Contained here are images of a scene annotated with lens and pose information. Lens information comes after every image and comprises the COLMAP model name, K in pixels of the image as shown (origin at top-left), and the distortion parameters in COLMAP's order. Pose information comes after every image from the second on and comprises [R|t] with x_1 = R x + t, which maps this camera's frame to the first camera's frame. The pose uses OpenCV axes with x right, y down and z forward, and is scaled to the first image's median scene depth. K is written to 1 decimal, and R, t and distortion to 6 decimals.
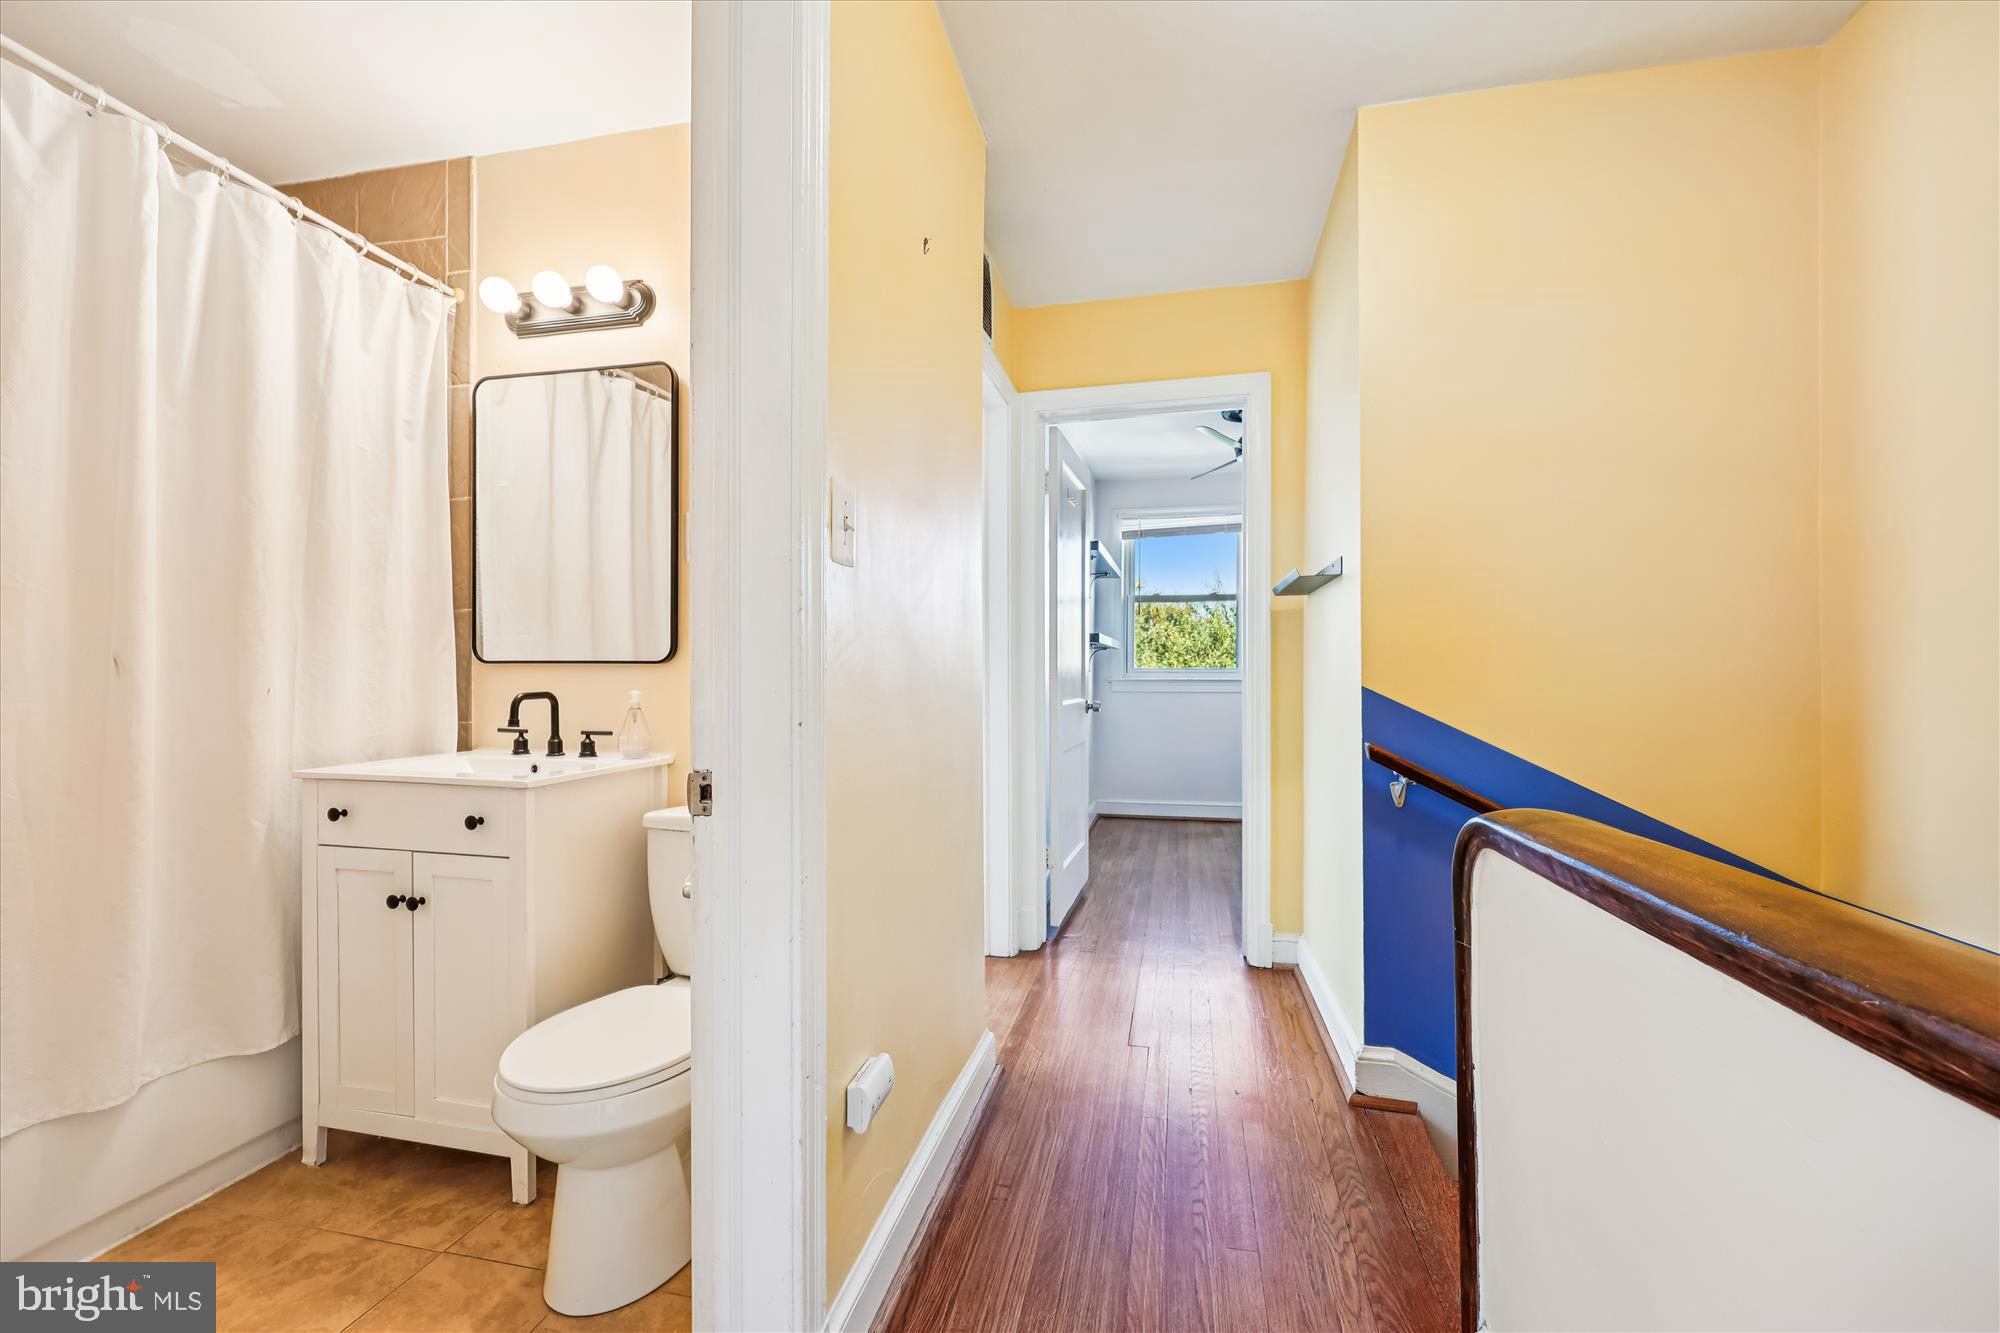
lens RADIAL K [[807.7, 0, 1003.9], [0, 807.7, 677.5], [0, 0, 1]] dist [0.001435, 0.000401]
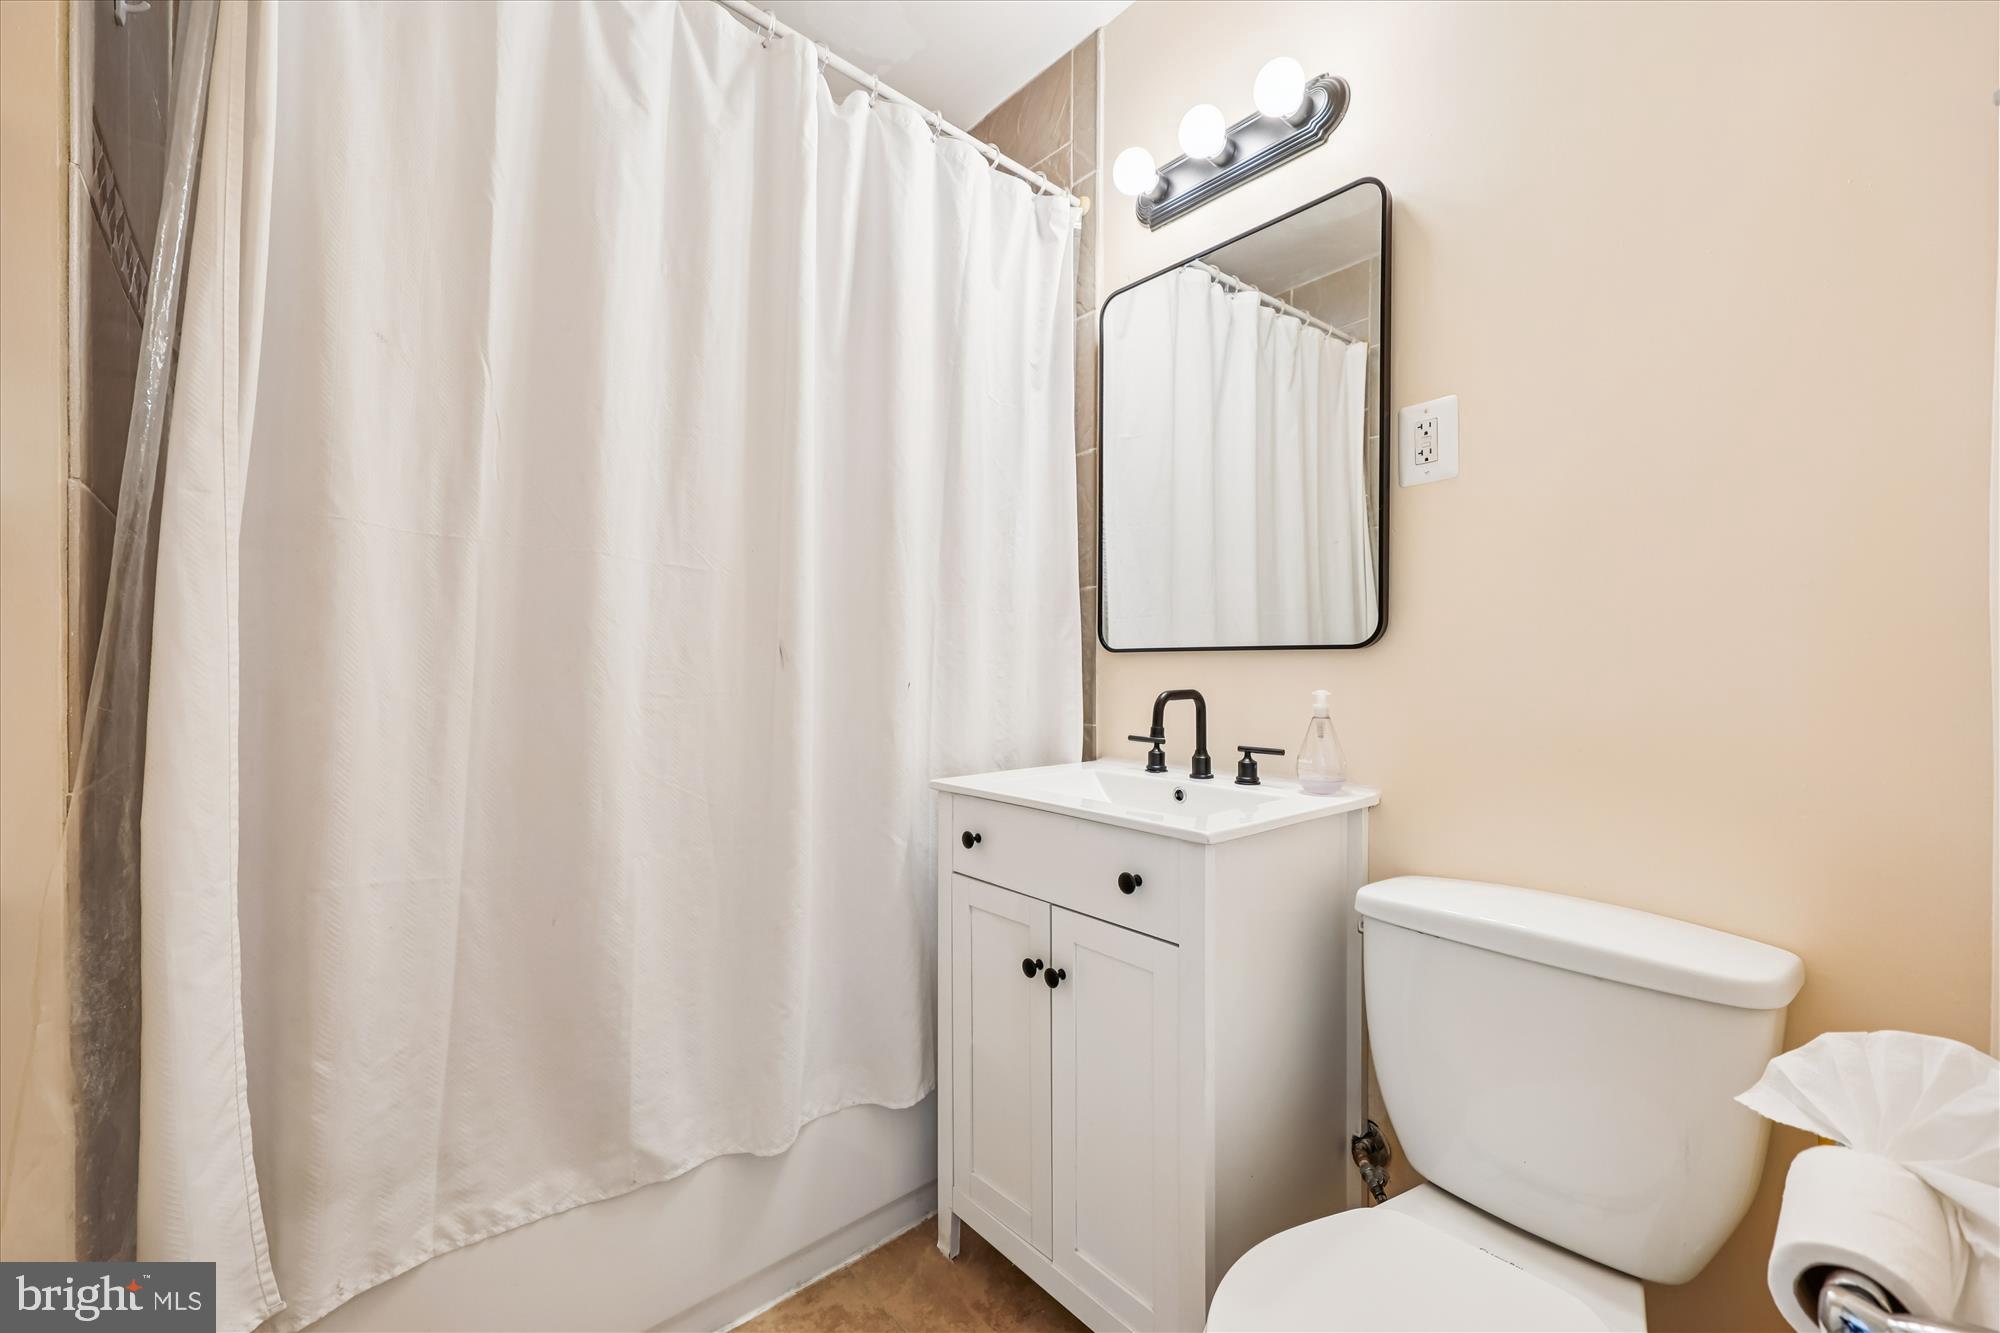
lens RADIAL K [[799.5, 0, 1006.3], [0, 799.5, 667.3], [0, 0, 1]] dist [0.002710, -0.000073]
pose [[0.809008, -0.002081, -0.587794, -0.294247], [-0.002611, 0.999971, -0.007133, 0.002974], [0.587792, 0.007305, 0.808979, 0.336777]]
